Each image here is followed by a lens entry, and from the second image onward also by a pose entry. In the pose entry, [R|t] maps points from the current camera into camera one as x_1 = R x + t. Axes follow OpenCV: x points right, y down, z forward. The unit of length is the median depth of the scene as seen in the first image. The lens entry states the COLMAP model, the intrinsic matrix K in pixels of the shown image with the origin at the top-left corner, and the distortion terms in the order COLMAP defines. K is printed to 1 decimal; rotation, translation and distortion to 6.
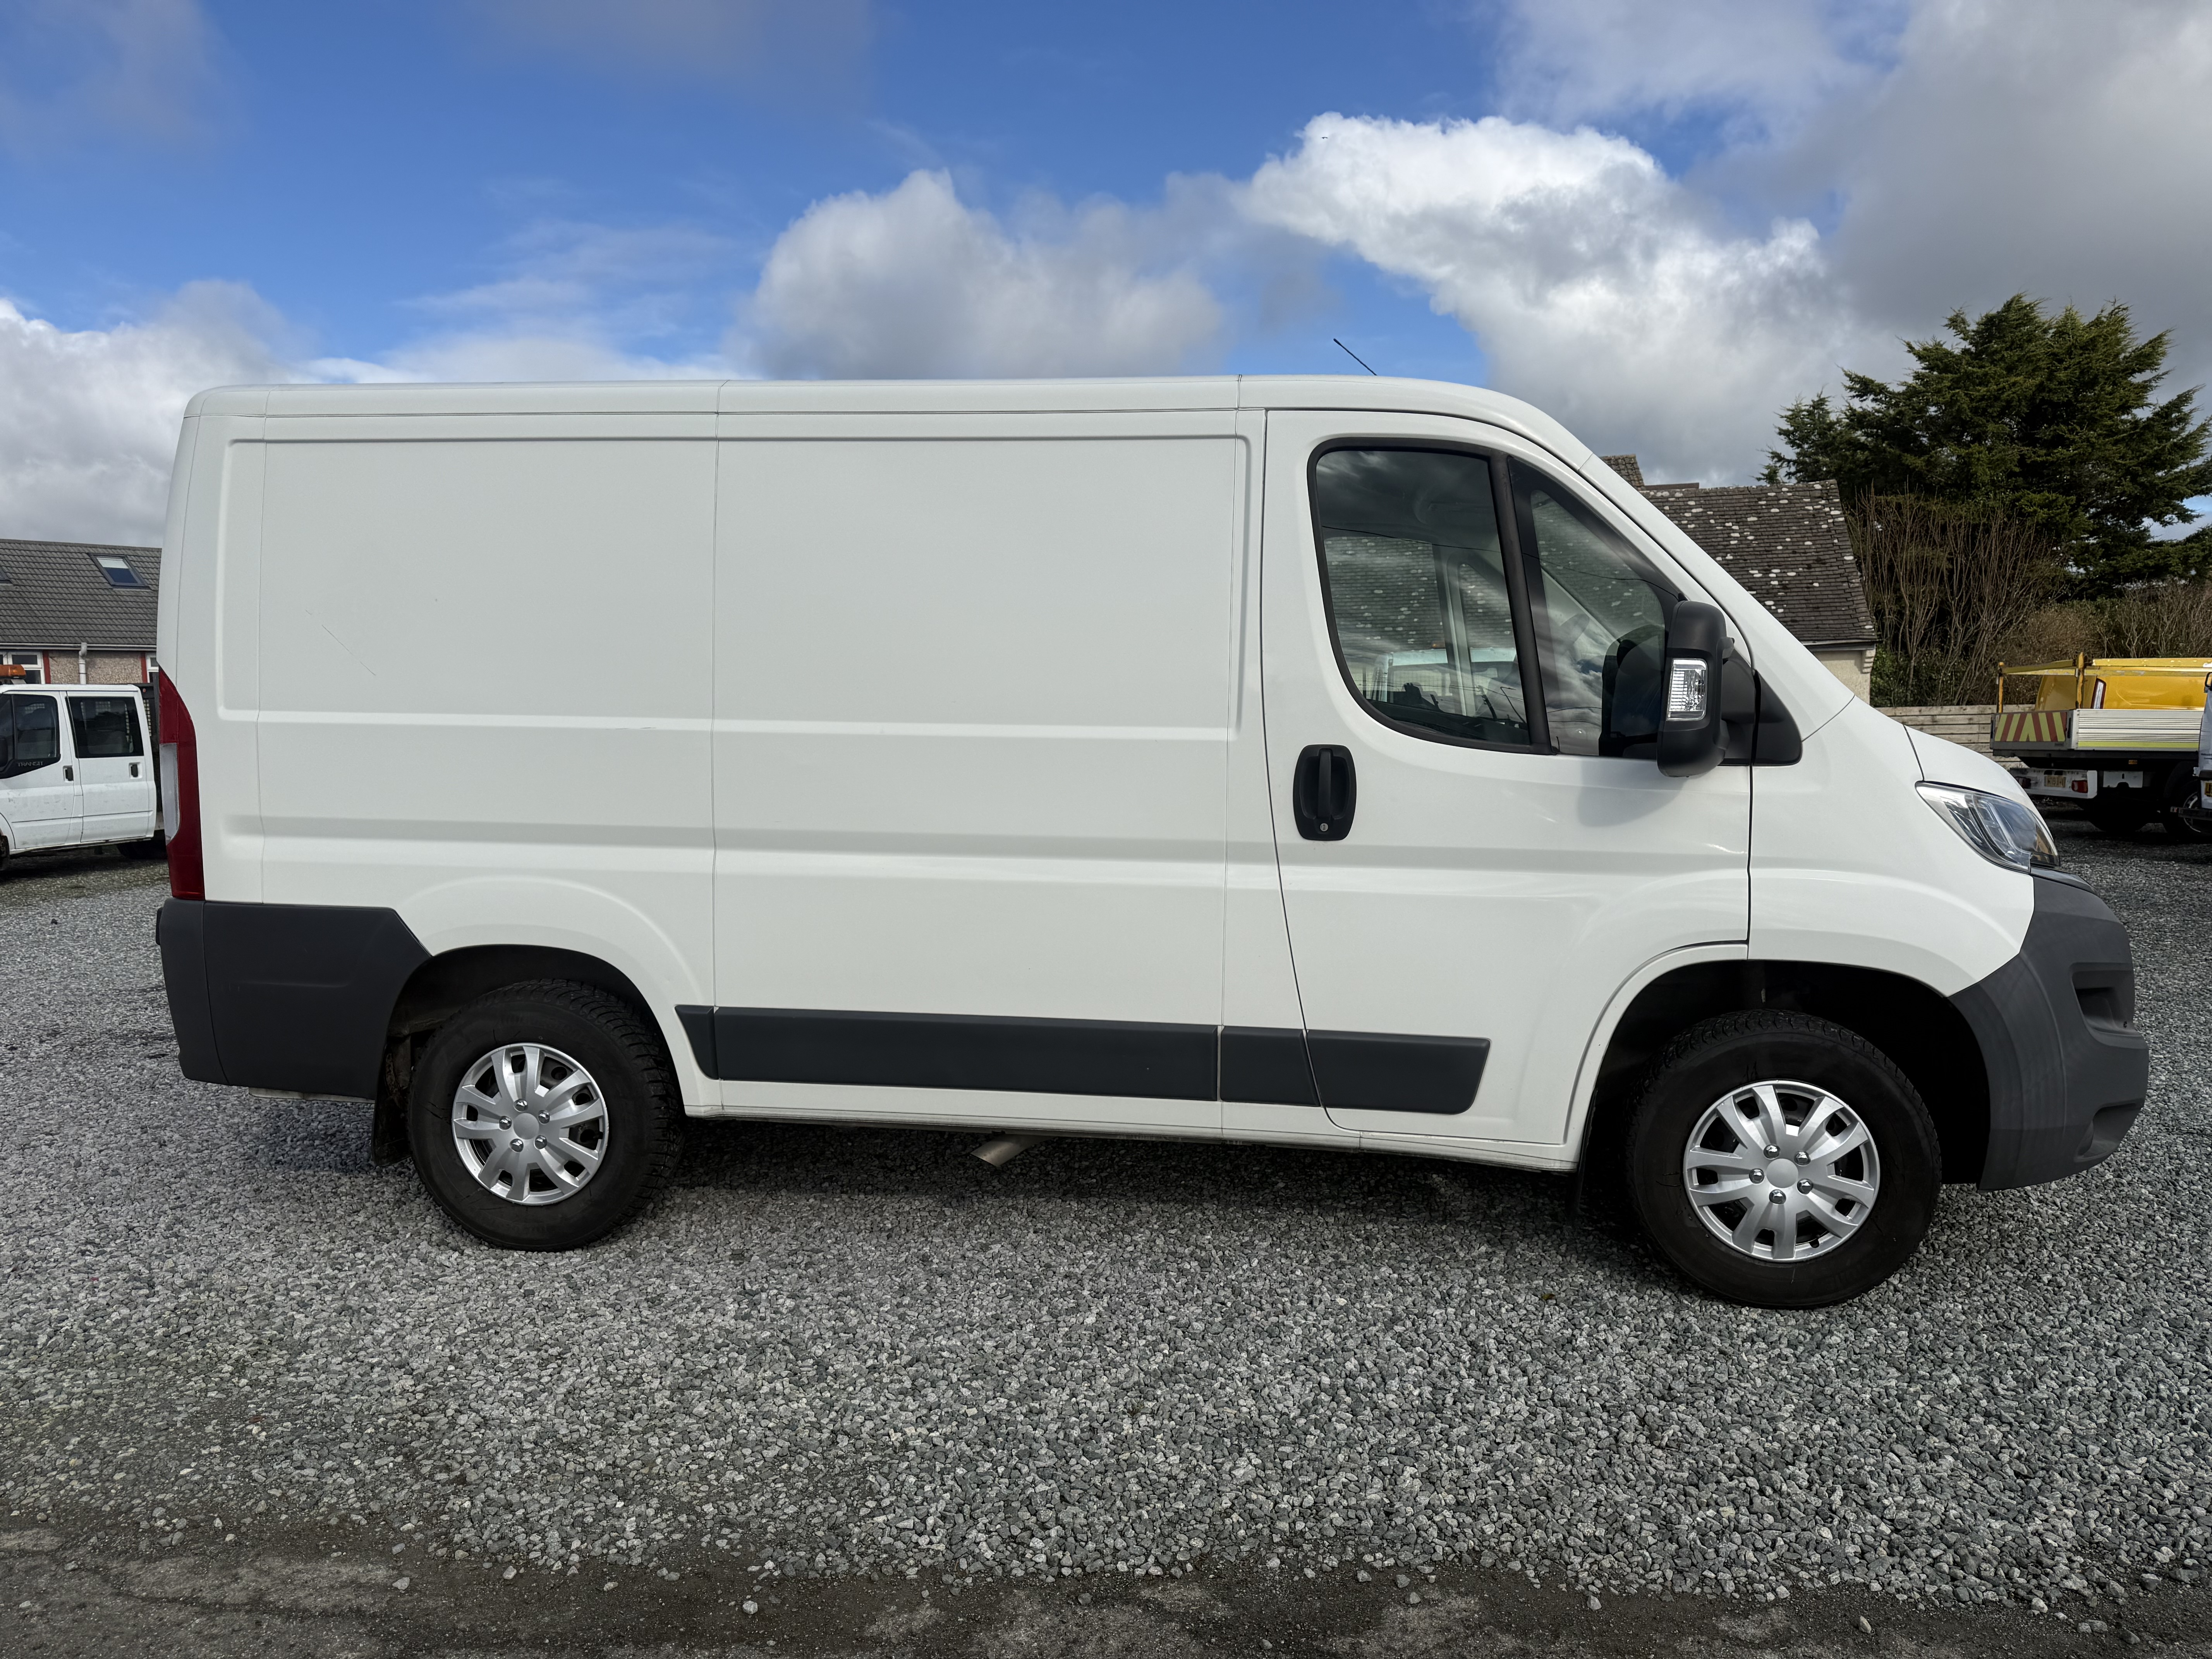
lens RADIAL K [[1534.2, 0, 1113.7], [0, 1534.2, 818.6], [0, 0, 1]] dist [0.065318, -0.013048]
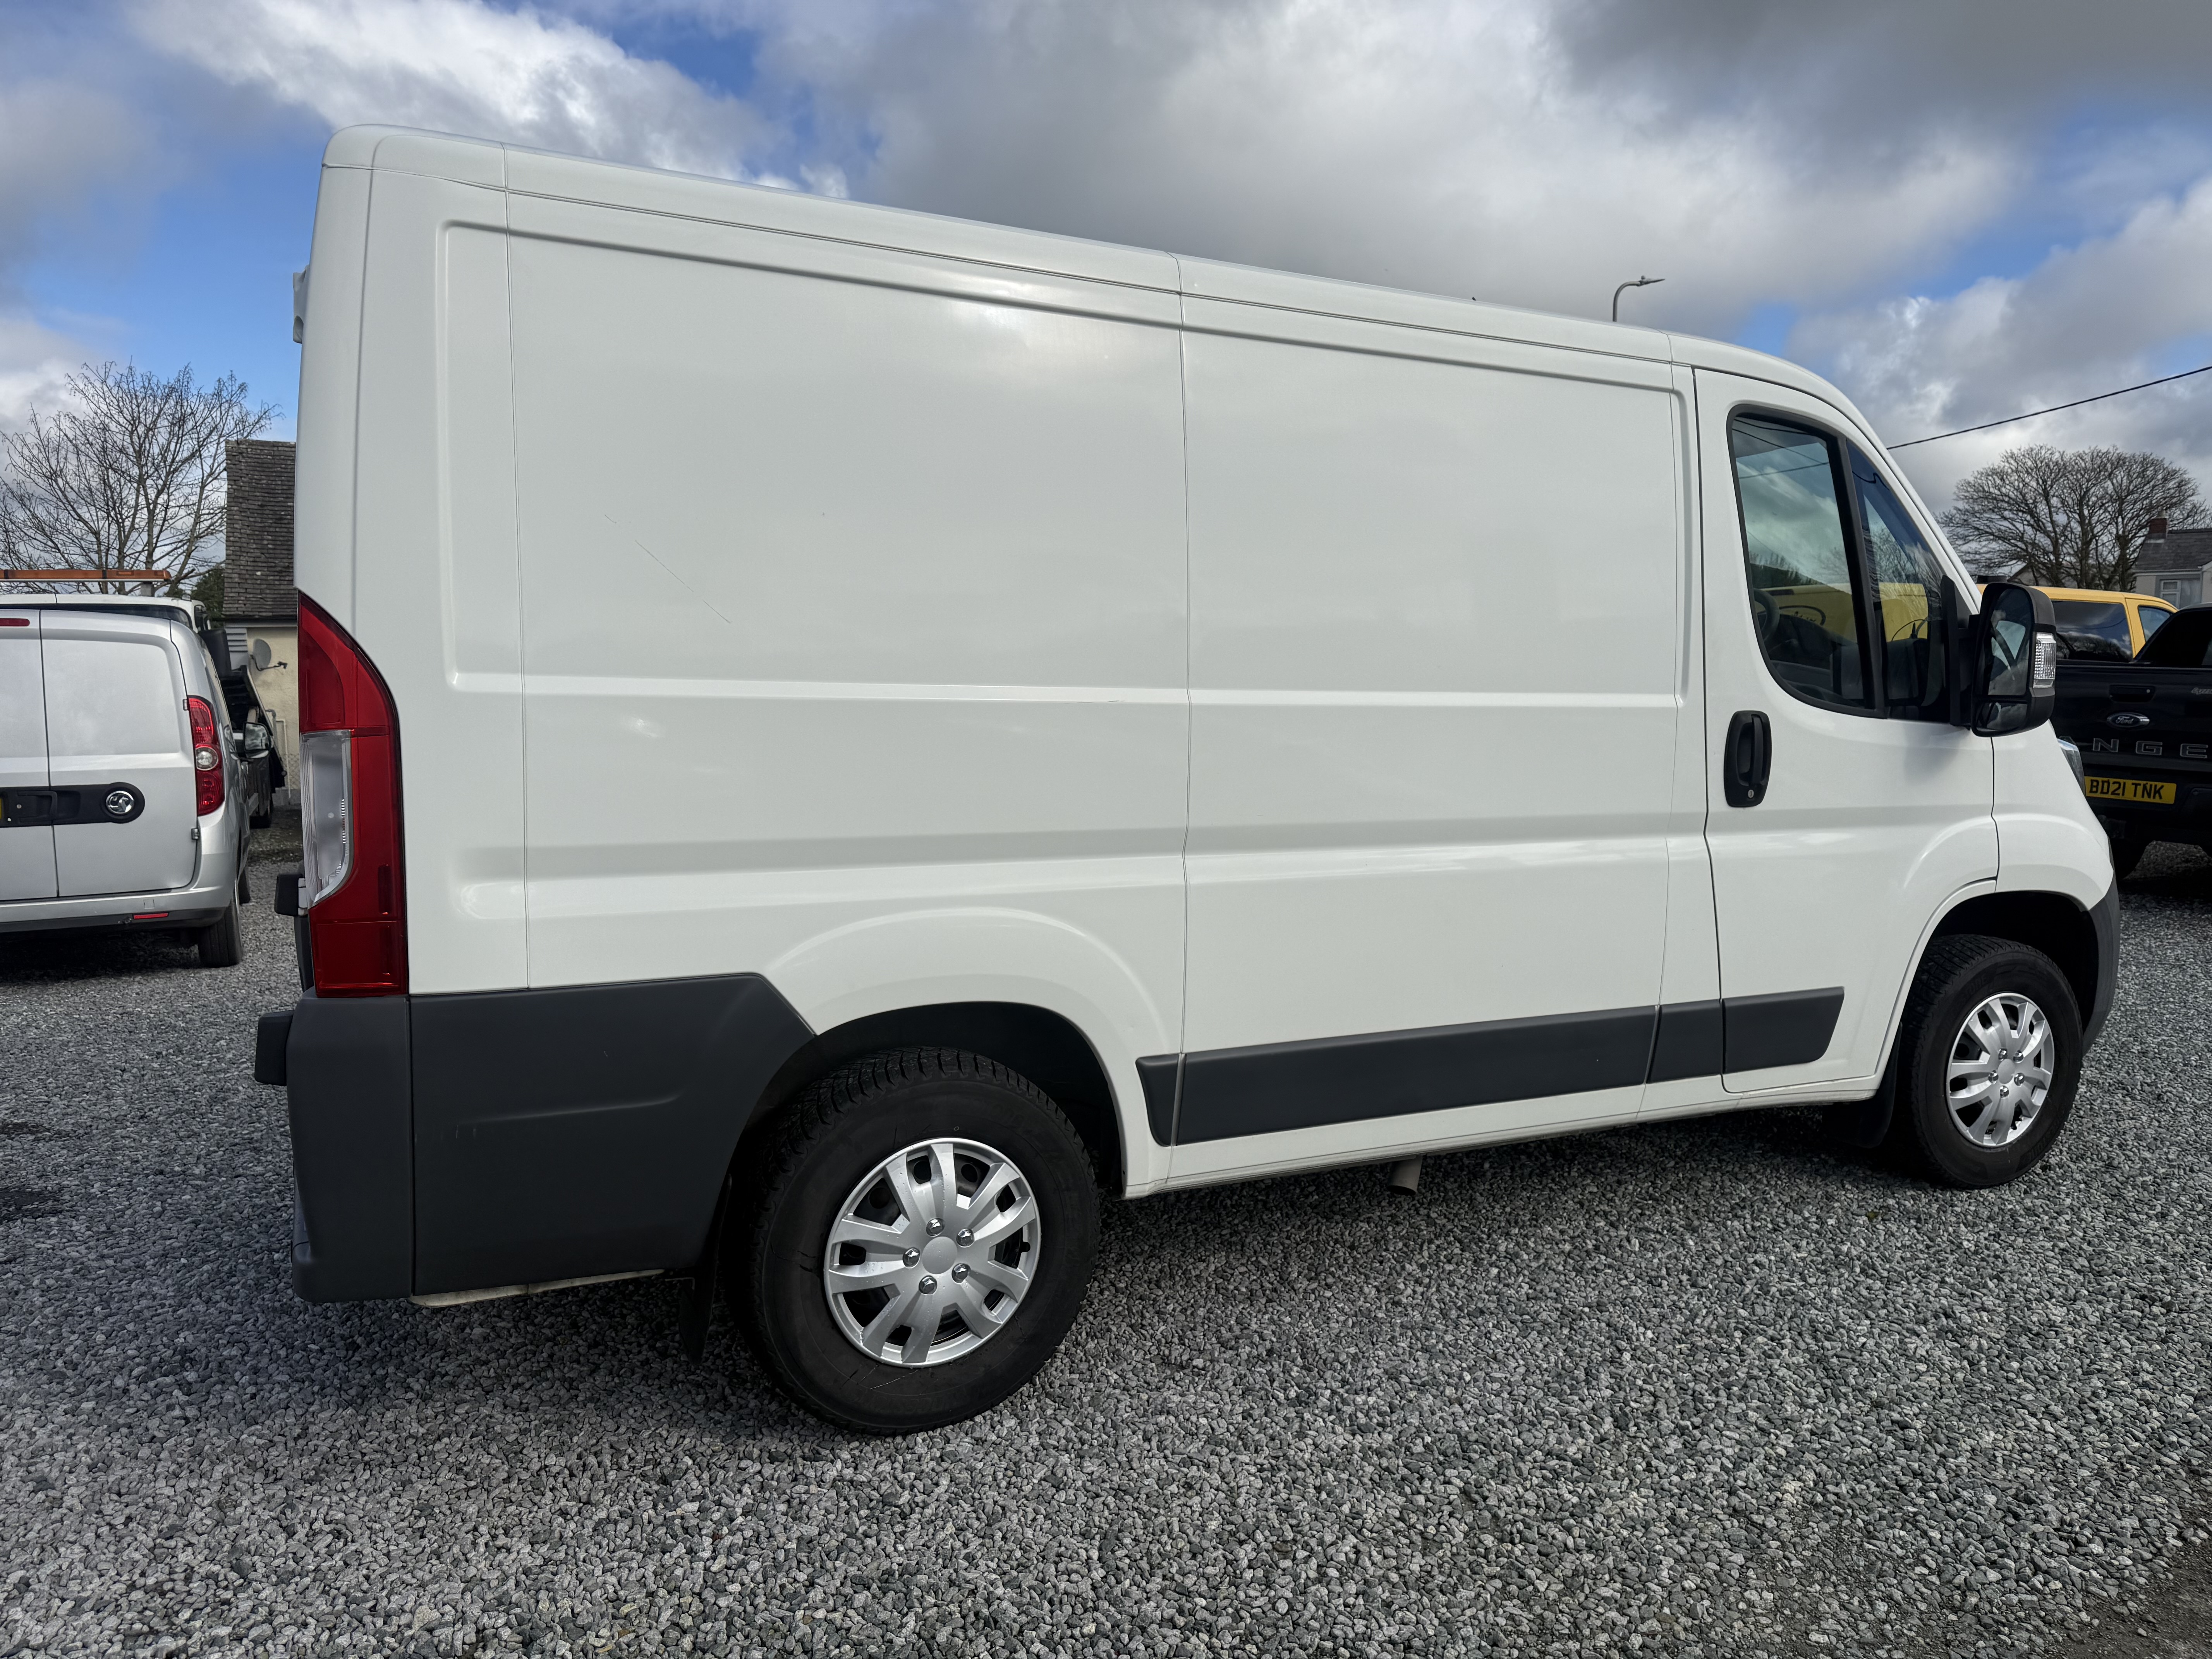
lens RADIAL K [[1534.2, 0, 1110.1], [0, 1534.2, 841.7], [0, 0, 1]] dist [0.065318, -0.013048]
pose [[0.822826, -0.055159, 0.565611, -0.748982], [0.044378, 0.998476, 0.032812, -0.014403], [-0.566559, -0.001898, 0.824019, 0.385555]]
